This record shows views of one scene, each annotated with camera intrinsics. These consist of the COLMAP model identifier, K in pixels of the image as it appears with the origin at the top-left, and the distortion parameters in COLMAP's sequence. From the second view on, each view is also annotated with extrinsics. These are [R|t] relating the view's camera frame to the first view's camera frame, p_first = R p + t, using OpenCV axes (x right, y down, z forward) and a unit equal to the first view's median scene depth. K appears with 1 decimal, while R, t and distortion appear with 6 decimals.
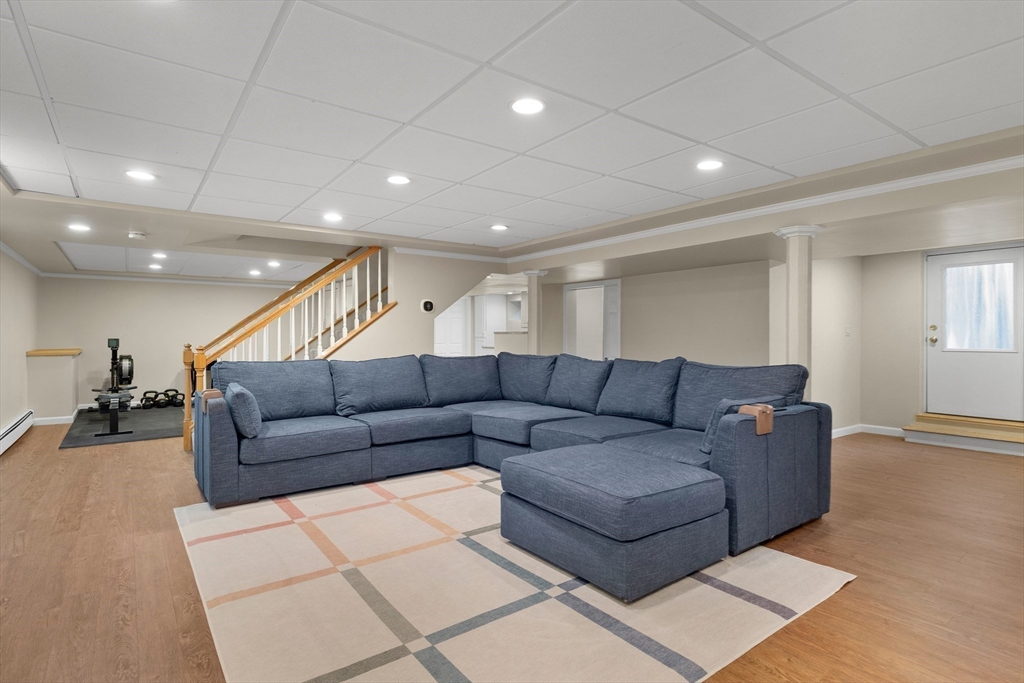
lens RADIAL K [[509.3, 0, 505.3], [0, 509.3, 340.0], [0, 0, 1]] dist [0.004517, 0.001145]
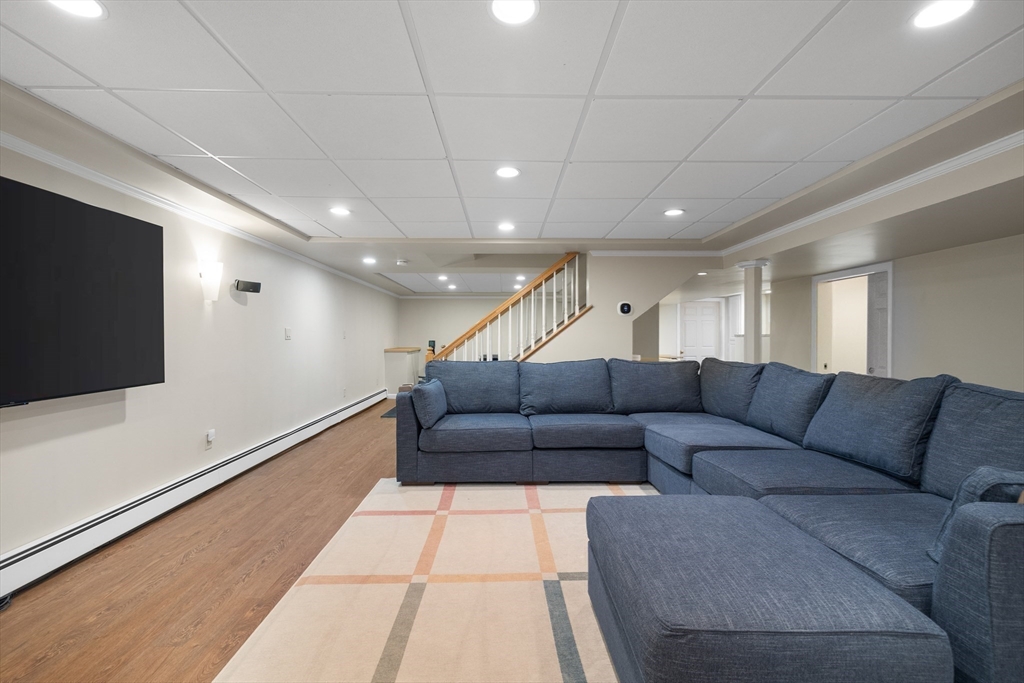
lens RADIAL K [[439.9, 0, 522.5], [0, 439.9, 341.0], [0, 0, 1]] dist [0.002567, -0.000286]
pose [[0.834615, 0.004325, -0.550817, 0.206916], [-0.005544, 0.999984, -0.000548, -0.003971], [0.550806, 0.003511, 0.834626, 0.277395]]
